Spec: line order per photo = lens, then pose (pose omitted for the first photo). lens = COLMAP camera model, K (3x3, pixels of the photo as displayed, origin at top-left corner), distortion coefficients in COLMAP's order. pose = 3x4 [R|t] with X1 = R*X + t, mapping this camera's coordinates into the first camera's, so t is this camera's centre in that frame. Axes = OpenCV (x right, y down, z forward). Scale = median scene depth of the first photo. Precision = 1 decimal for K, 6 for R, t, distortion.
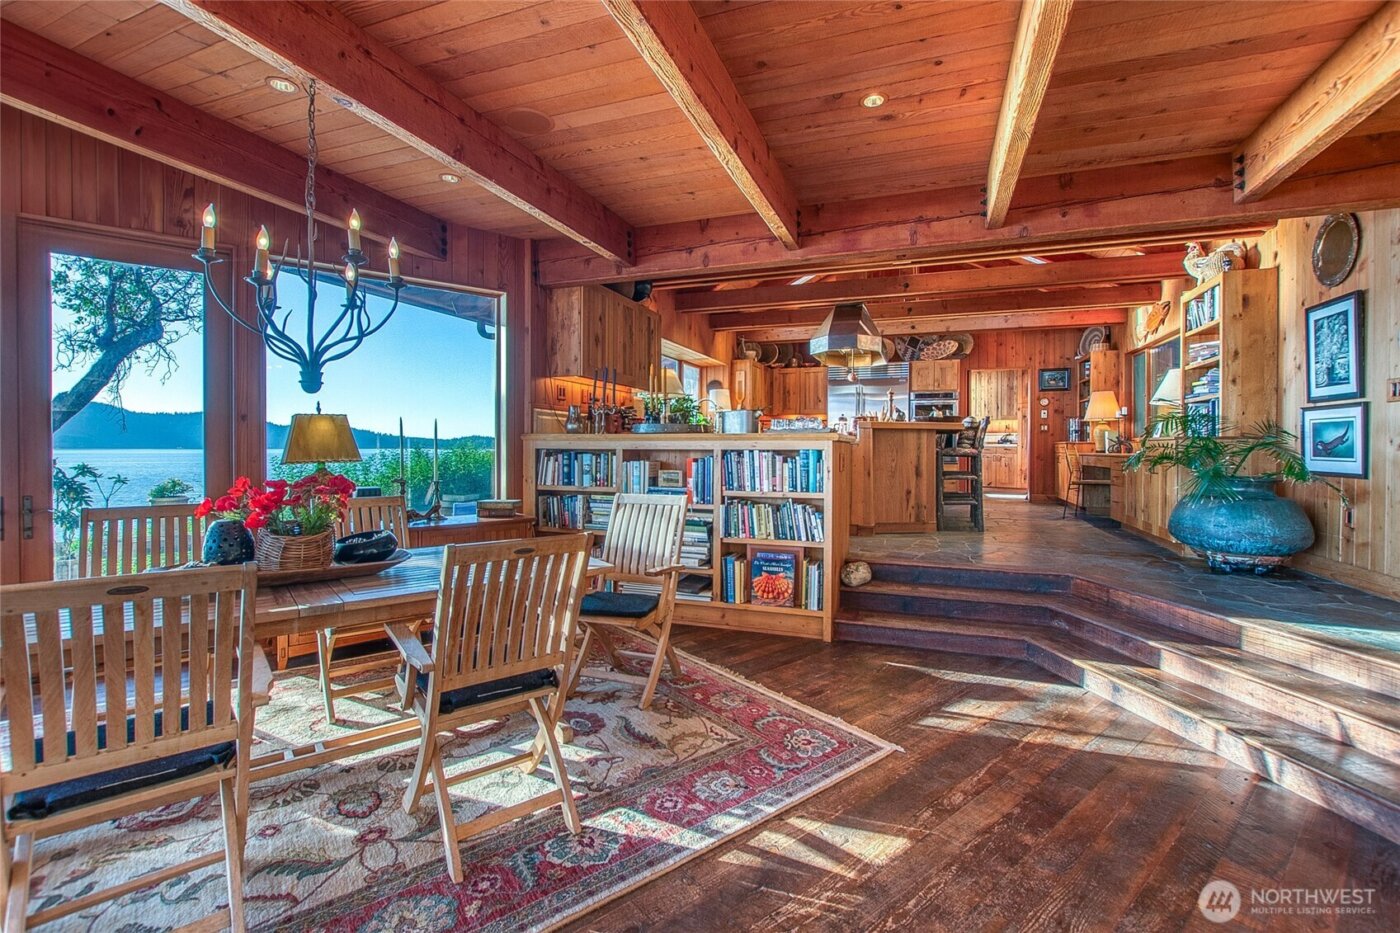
lens RADIAL K [[595.6, 0, 723.7], [0, 595.6, 460.2], [0, 0, 1]] dist [-0.011969, 0.000046]
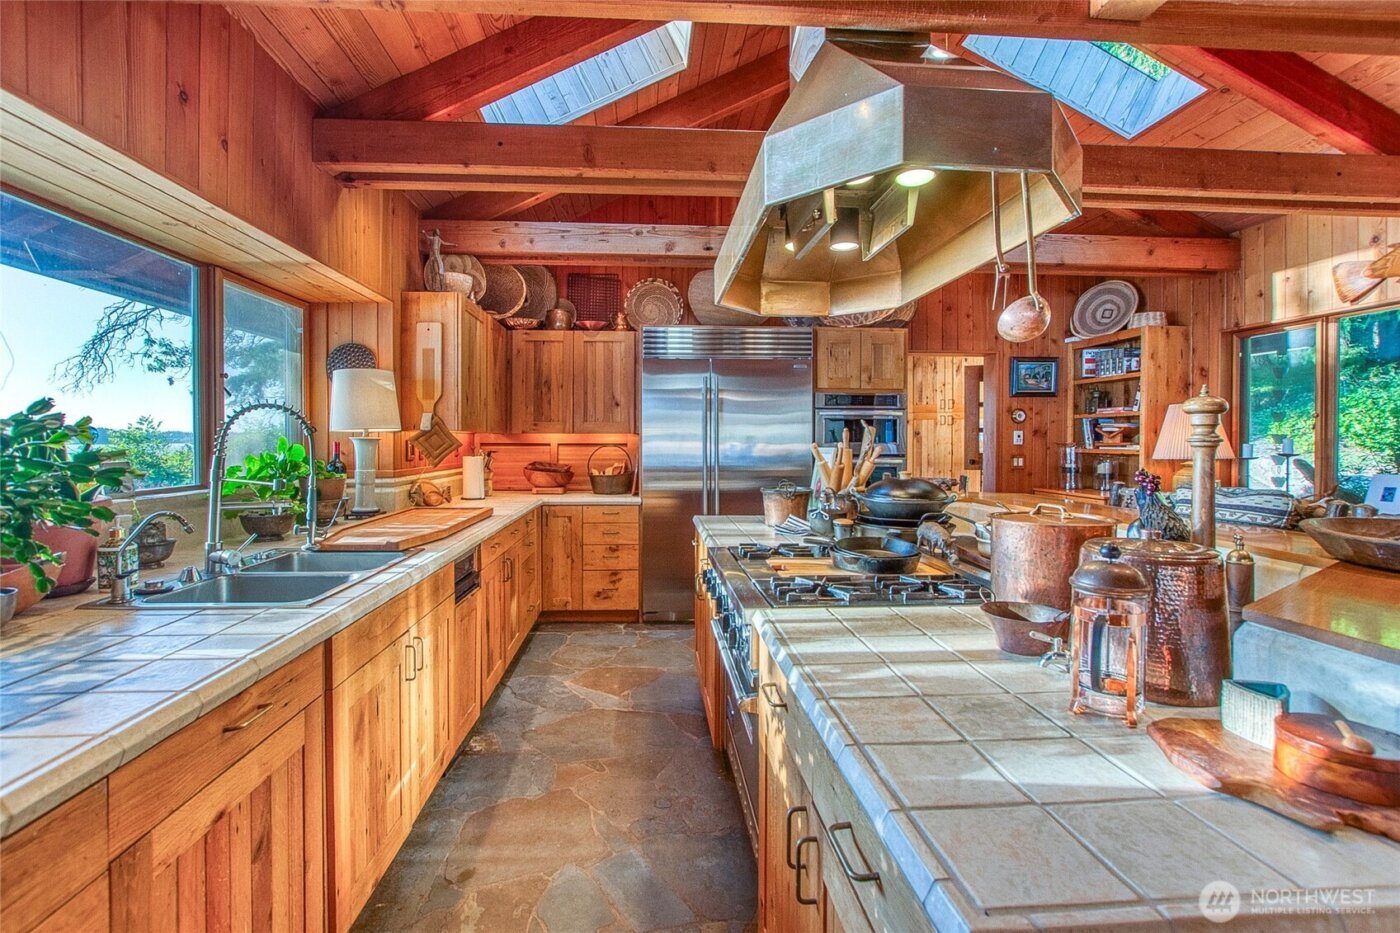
lens RADIAL K [[615.0, 0, 679.3], [0, 615.0, 462.6], [0, 0, 1]] dist [-0.025908, 0.000117]
pose [[0.921816, -0.017960, 0.387212, 0.034571], [0.013664, 0.999811, 0.013843, -0.103192], [-0.387388, -0.007470, 0.921887, 0.920790]]
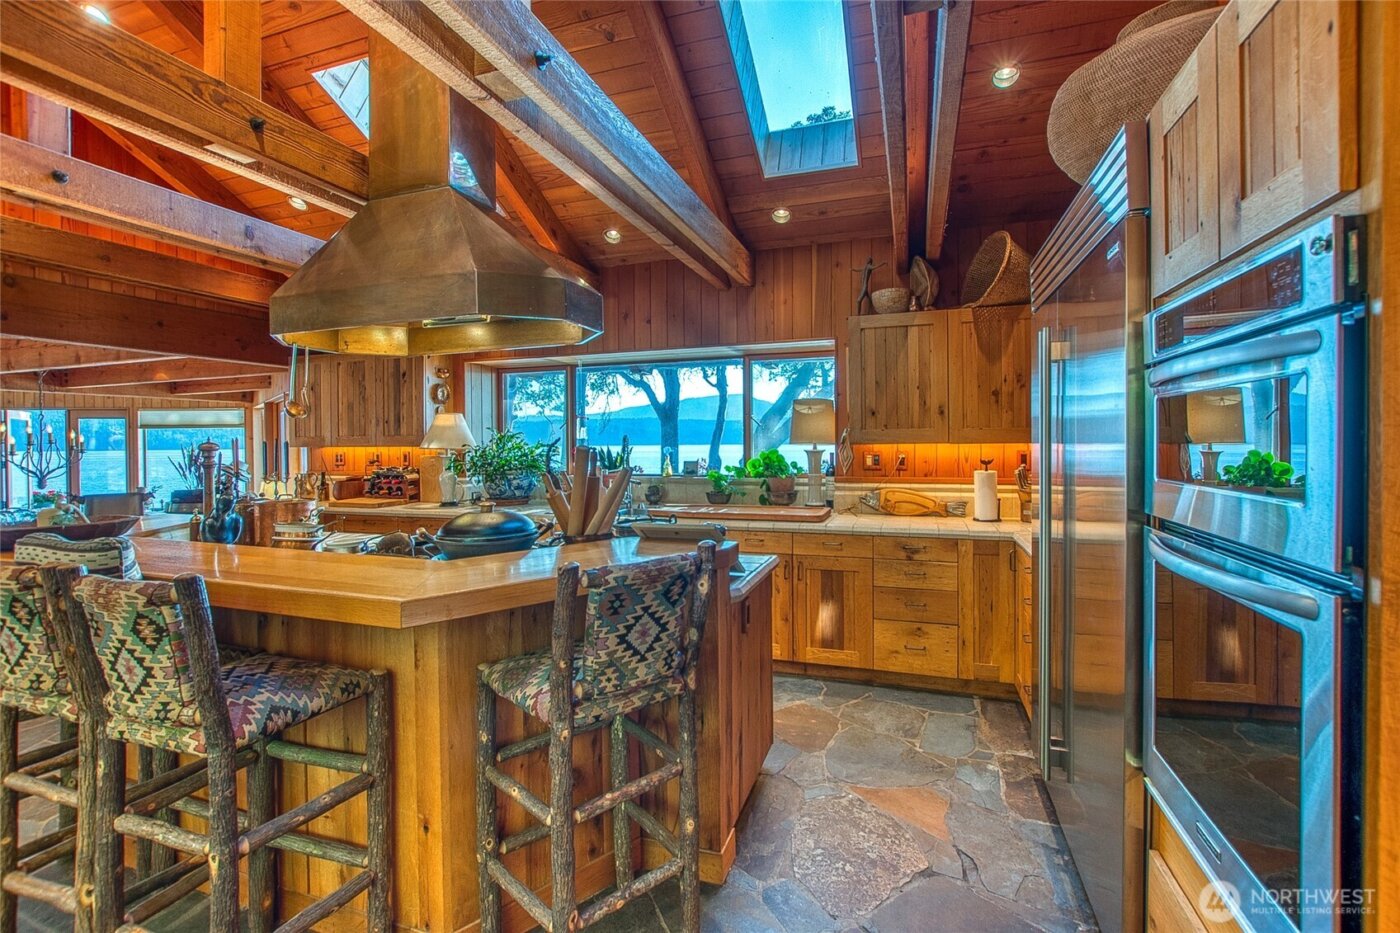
lens RADIAL K [[624.9, 0, 706.4], [0, 624.9, 459.1], [0, 0, 1]] dist [-0.014825, 0.000367]
pose [[0.019015, 0.018619, -0.999646, 0.725197], [-0.013491, 0.999740, 0.018364, -0.122450], [0.999728, 0.013137, 0.019261, 1.391257]]
